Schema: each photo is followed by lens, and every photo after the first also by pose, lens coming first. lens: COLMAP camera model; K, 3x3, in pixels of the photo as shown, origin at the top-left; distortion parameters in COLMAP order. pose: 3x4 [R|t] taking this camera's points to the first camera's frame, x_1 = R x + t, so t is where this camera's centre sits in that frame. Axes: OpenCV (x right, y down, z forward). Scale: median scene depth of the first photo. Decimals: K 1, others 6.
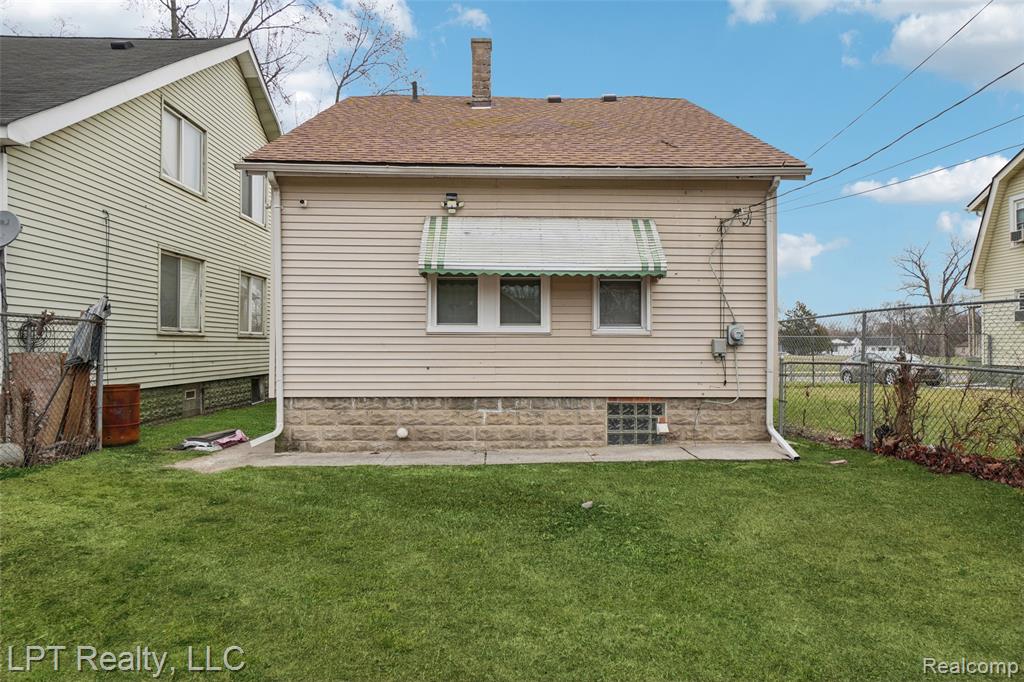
lens RADIAL K [[600.6, 0, 515.4], [0, 600.6, 330.3], [0, 0, 1]] dist [-0.007711, -0.000570]
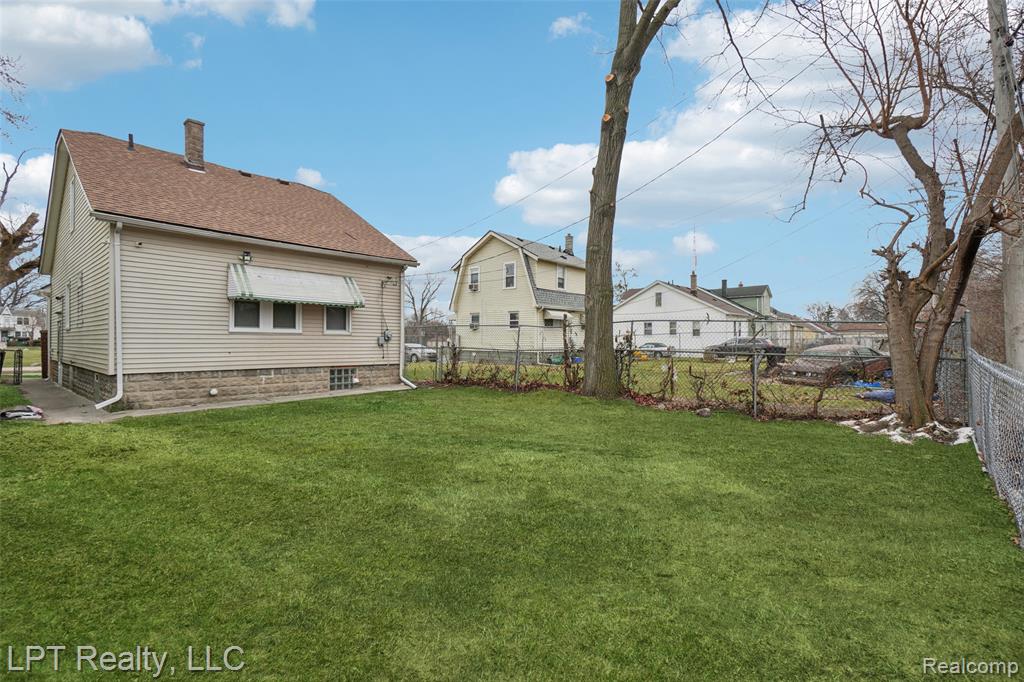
lens RADIAL K [[474.4, 0, 512.0], [0, 474.4, 341.0], [0, 0, 1]] dist [0.000148, 0.000024]
pose [[0.682636, 0.002488, 0.730754, -0.576689], [-0.023117, 0.999567, 0.018192, -0.013339], [-0.730393, -0.029311, 0.682398, -0.493624]]
